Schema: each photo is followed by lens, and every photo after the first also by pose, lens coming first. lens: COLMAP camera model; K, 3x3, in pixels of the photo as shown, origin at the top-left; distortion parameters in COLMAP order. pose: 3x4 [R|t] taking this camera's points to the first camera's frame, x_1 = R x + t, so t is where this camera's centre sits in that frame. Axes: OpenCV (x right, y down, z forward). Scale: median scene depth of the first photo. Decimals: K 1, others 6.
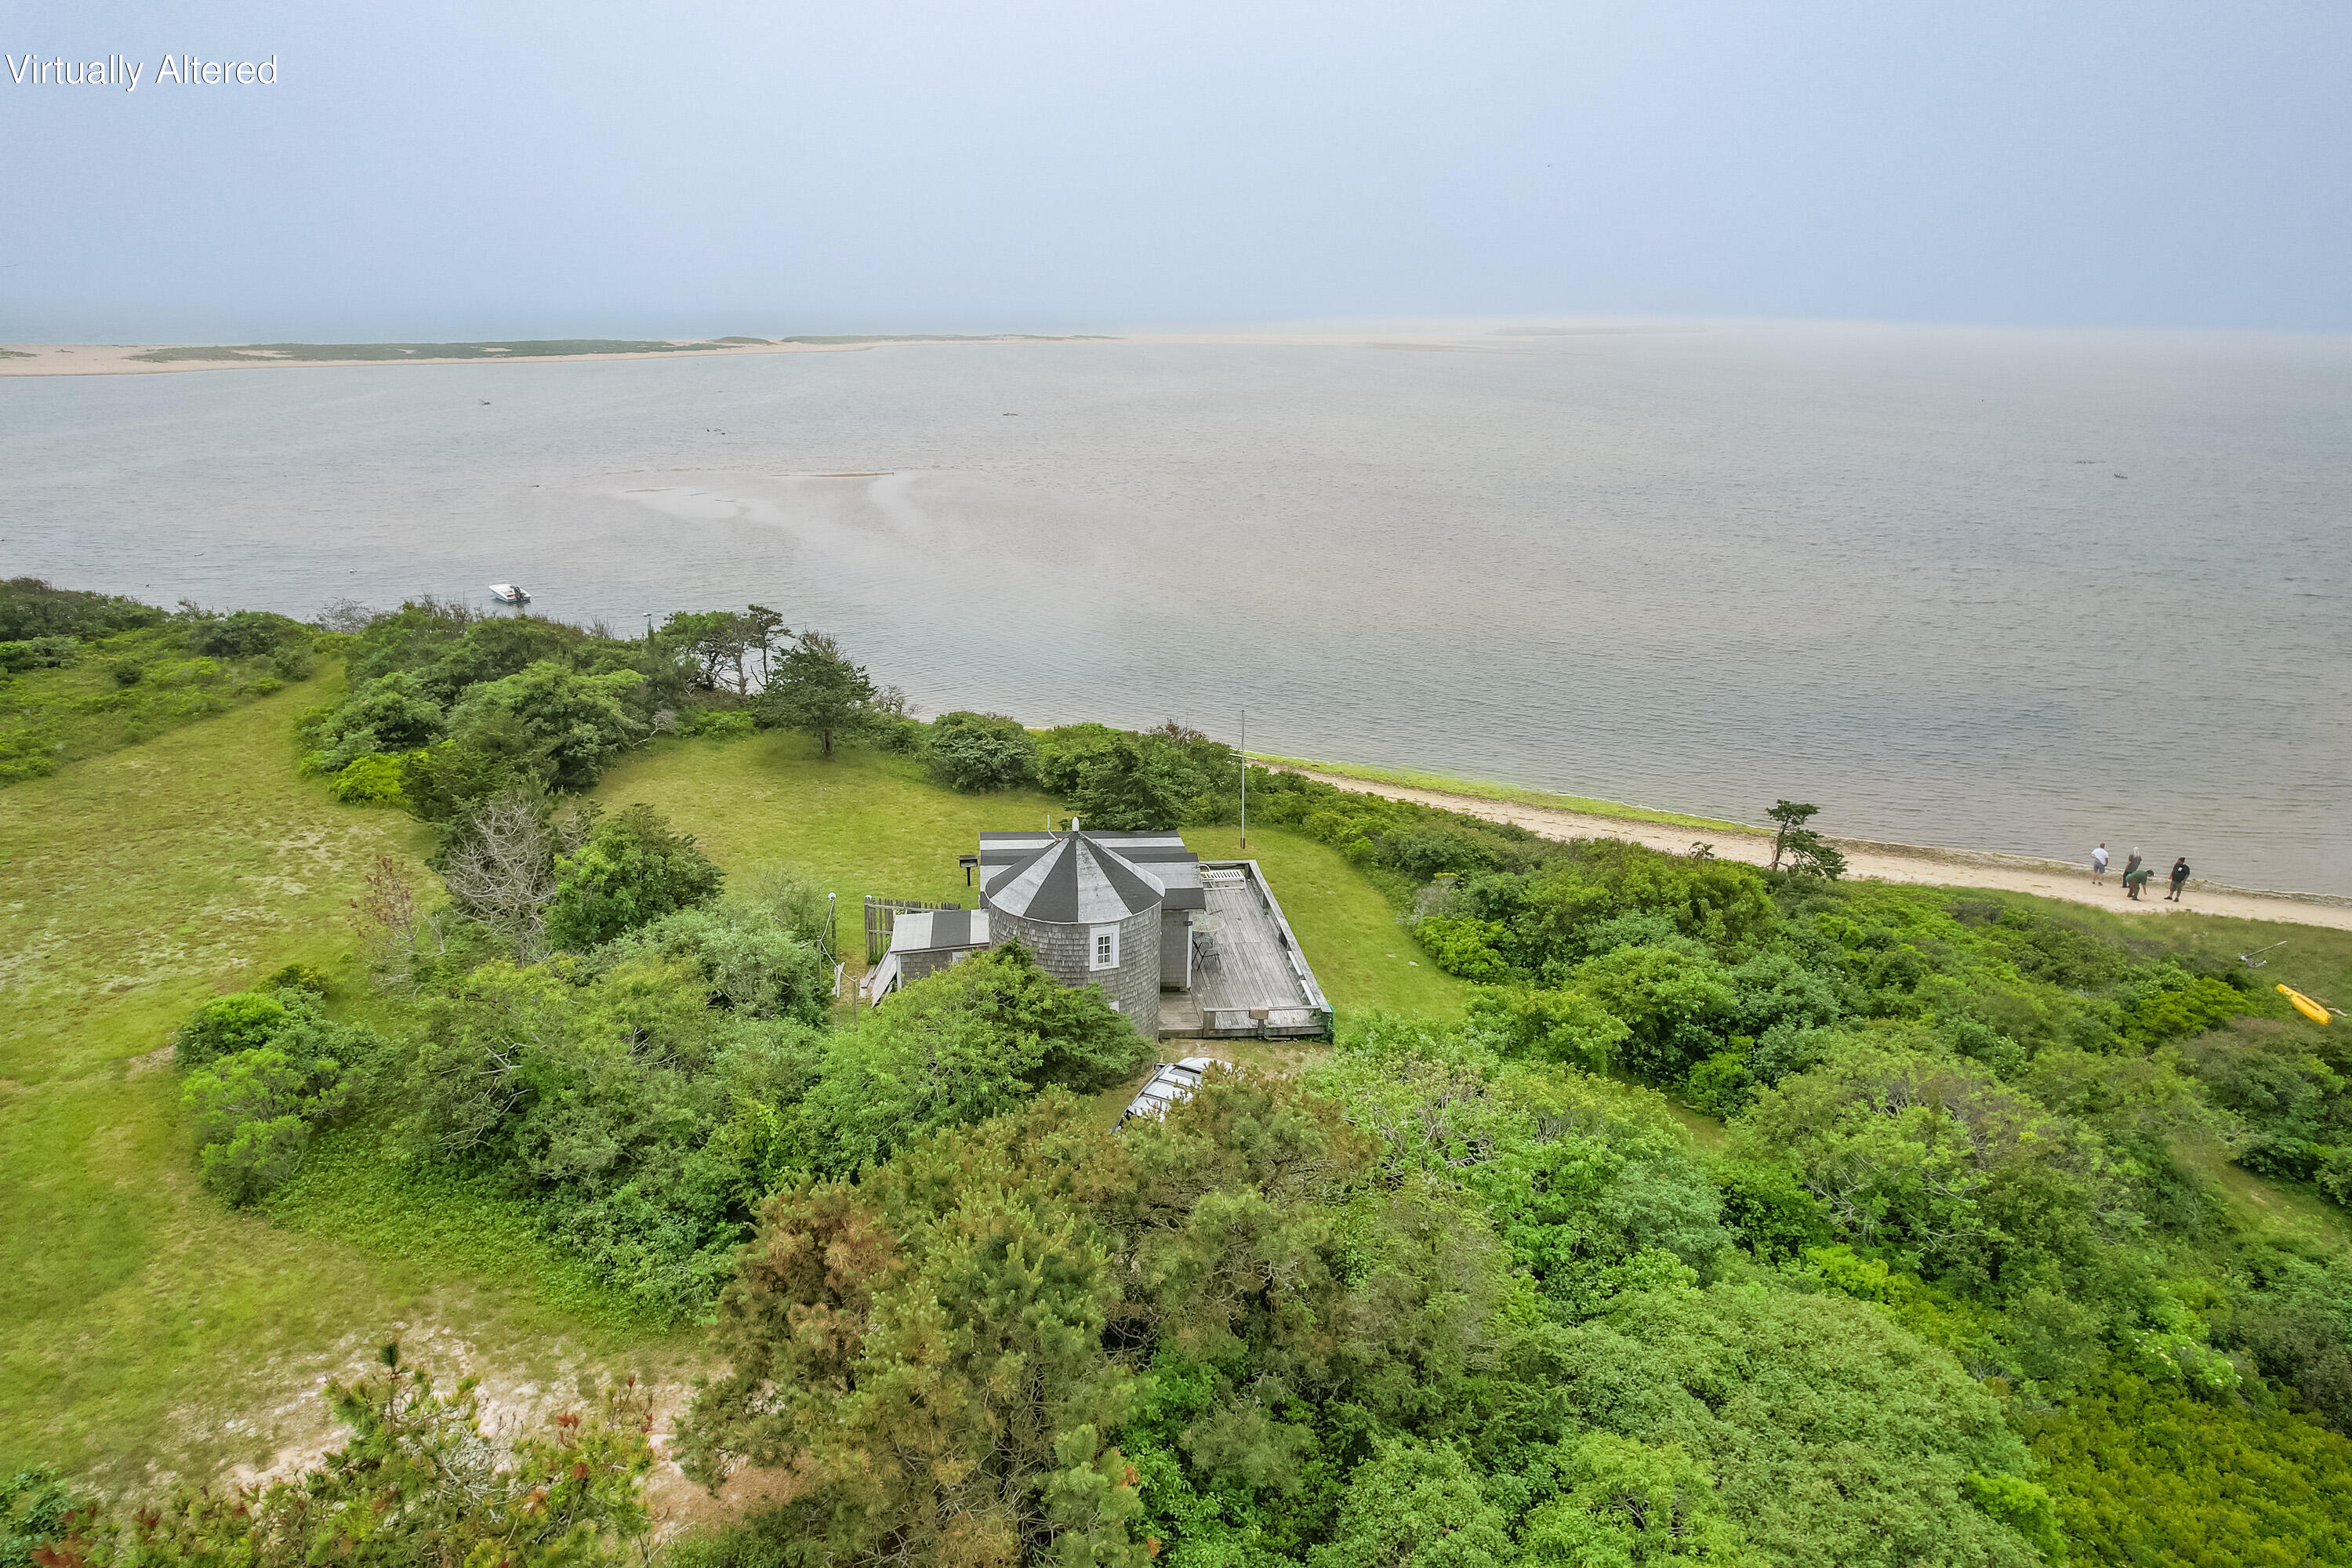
lens RADIAL K [[1542.0, 0, 1176.0], [0, 1542.0, 784.0], [0, 0, 1]] dist [-0.069422, 0.076556]
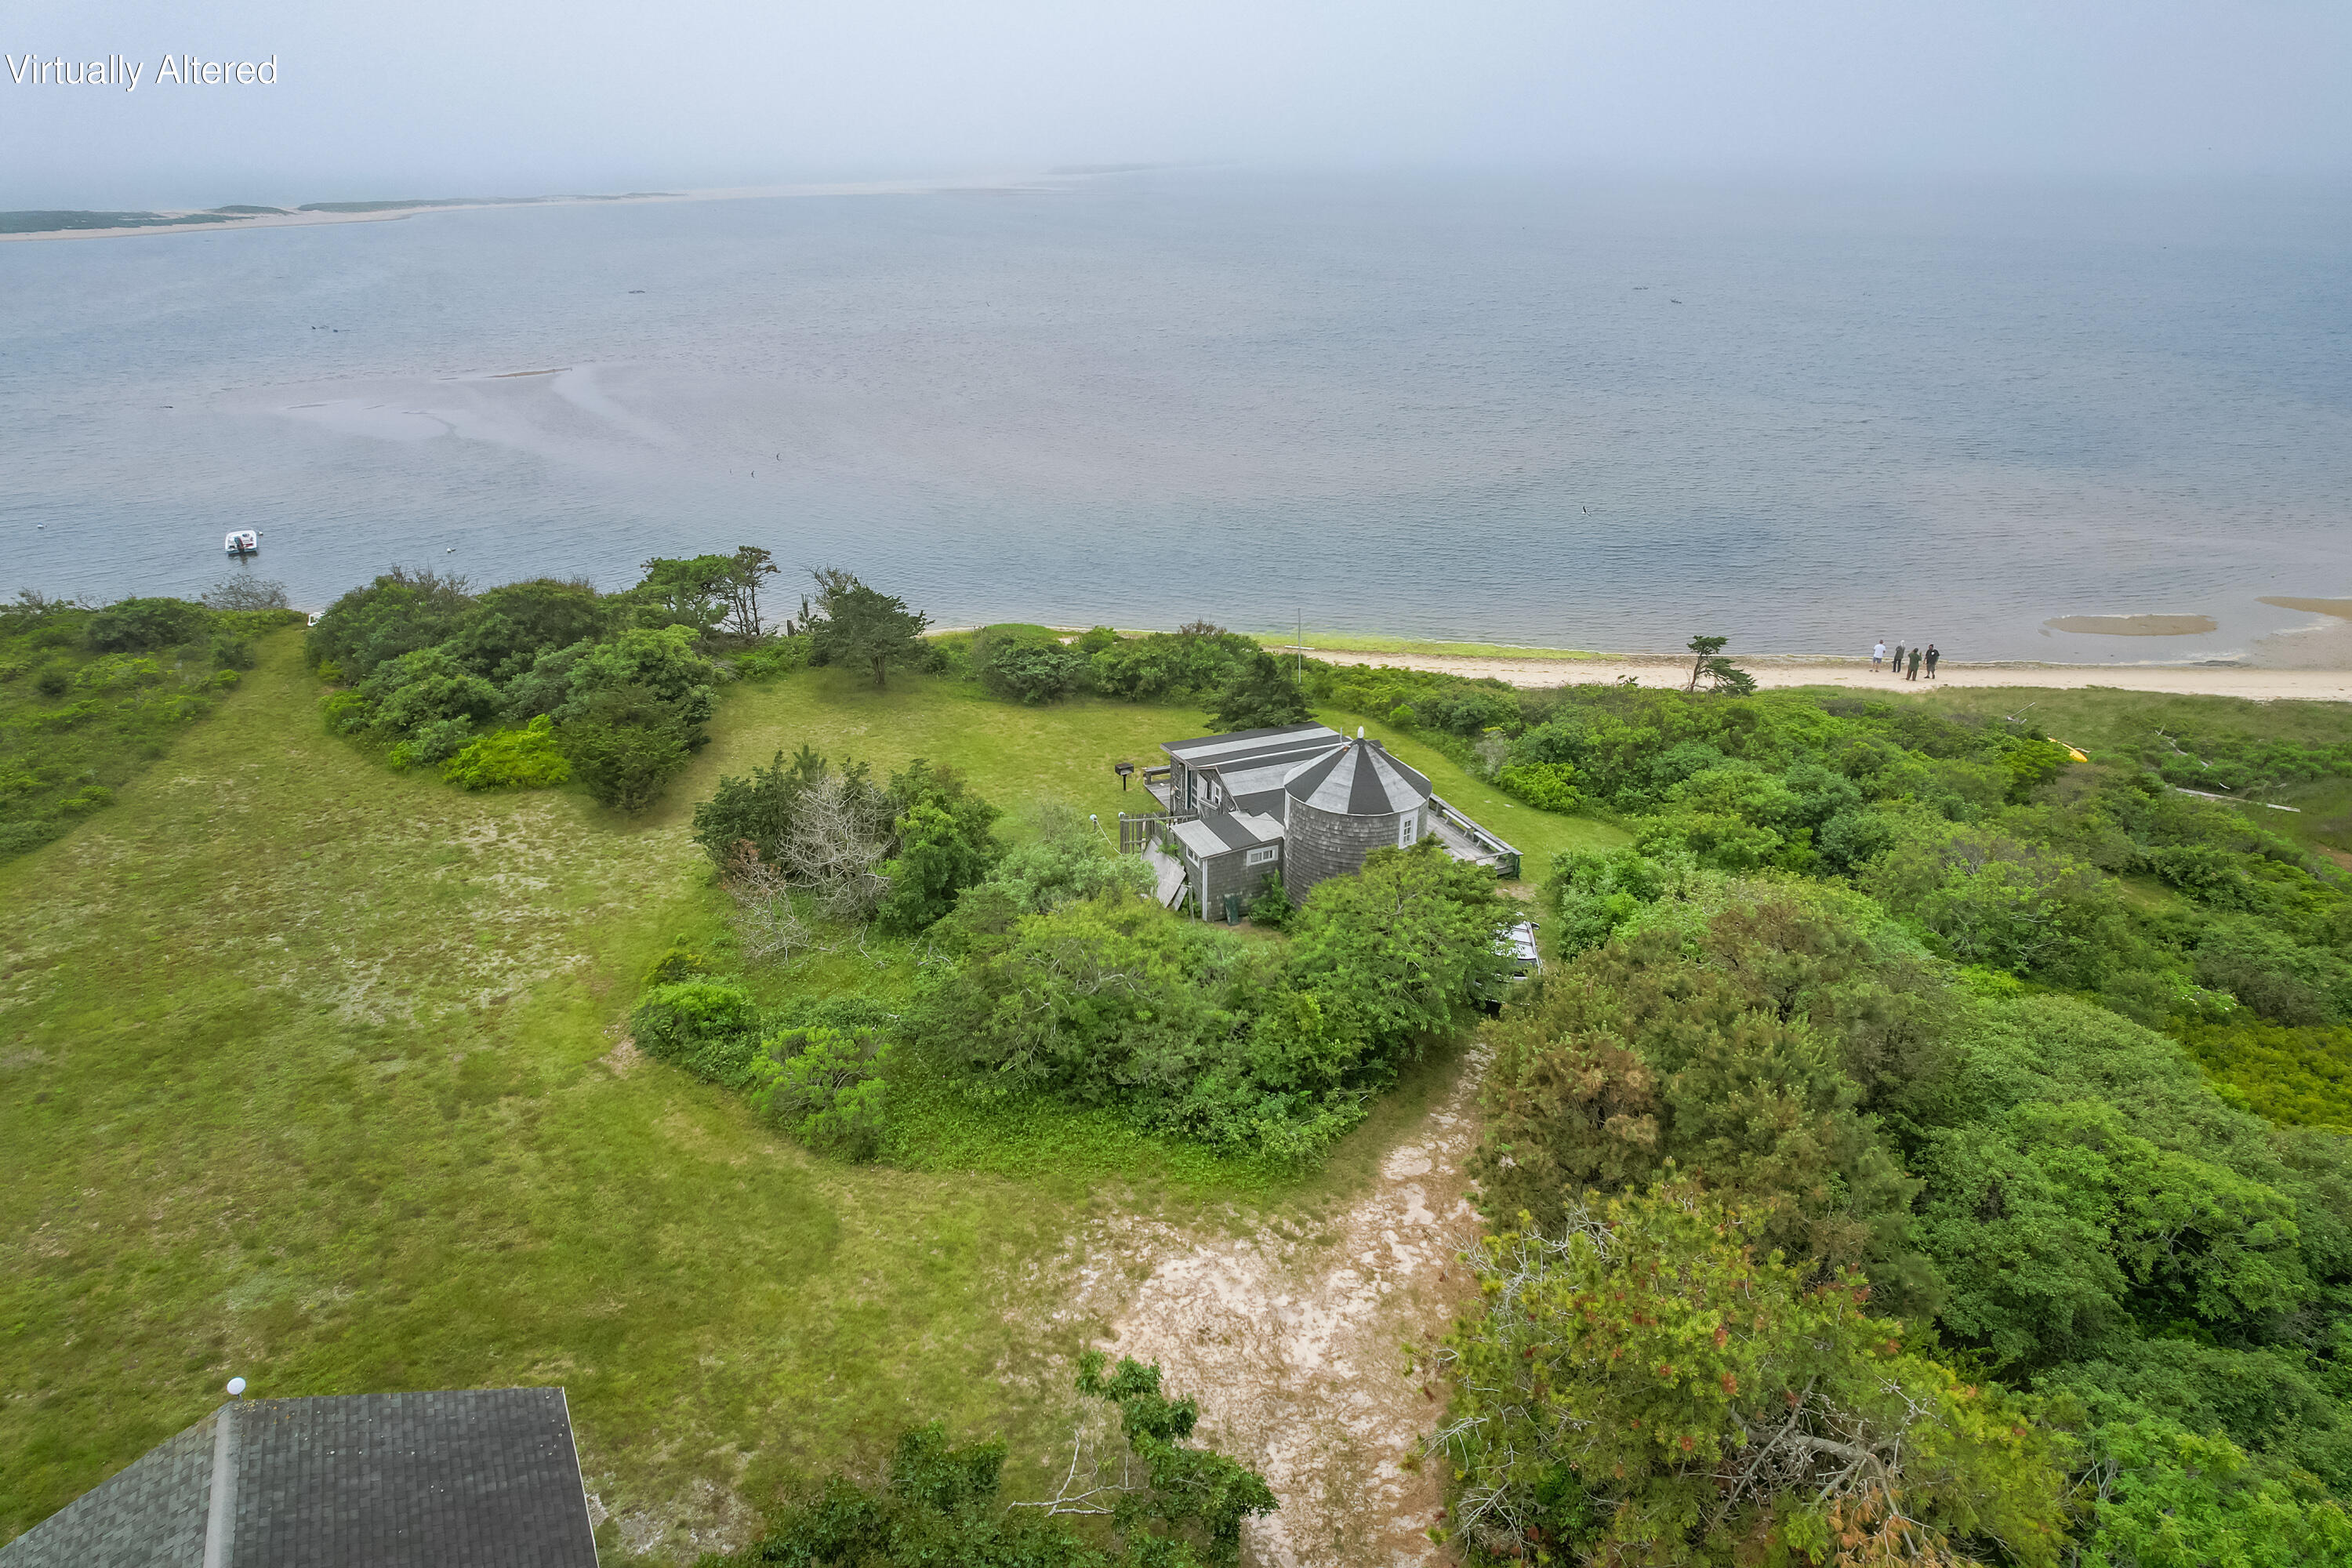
lens RADIAL K [[1502.3, 0, 1184.3], [0, 1502.3, 779.5], [0, 0, 1]] dist [-0.080169, 0.088639]
pose [[0.957574, -0.130739, 0.256826, -0.318736], [0.103738, 0.987809, 0.116066, -0.055645], [-0.268869, -0.084499, 0.959463, -0.059116]]
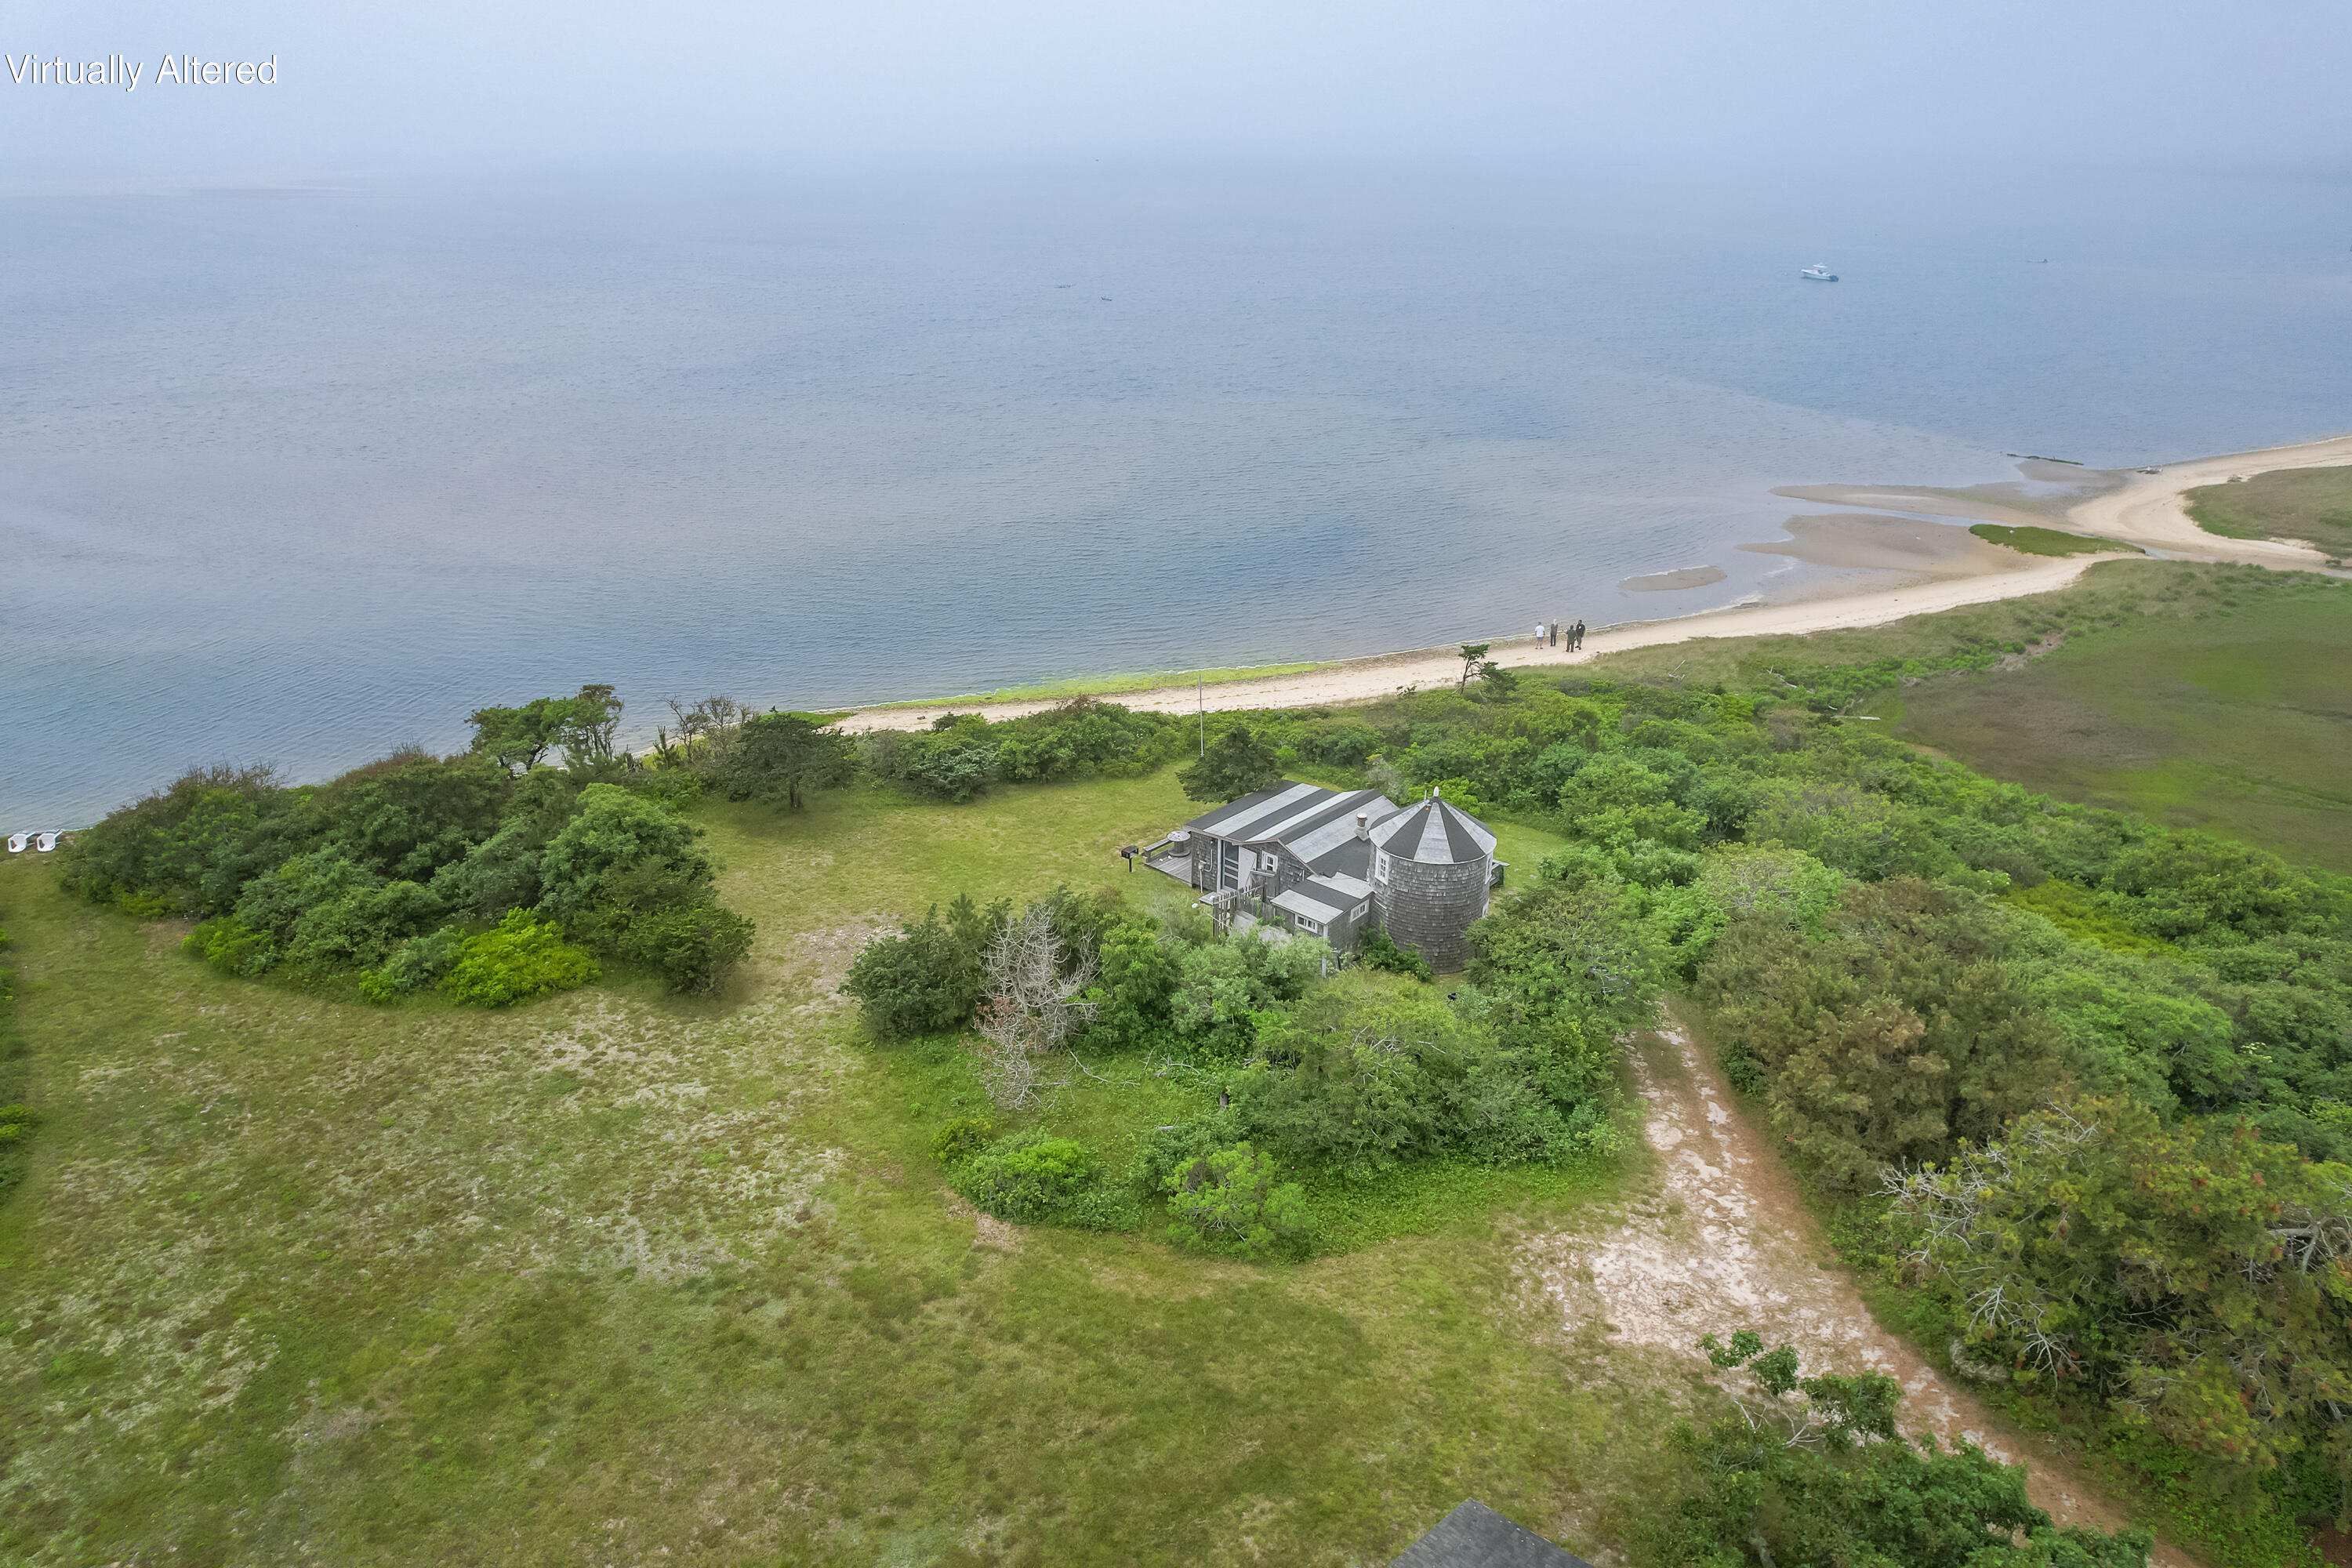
lens RADIAL K [[1502.3, 0, 1184.3], [0, 1502.3, 779.5], [0, 0, 1]] dist [-0.080169, 0.088639]
pose [[0.752450, -0.280939, 0.595728, -0.668921], [0.208736, 0.959561, 0.188869, -0.185612], [-0.624698, -0.017765, 0.780664, 0.045344]]
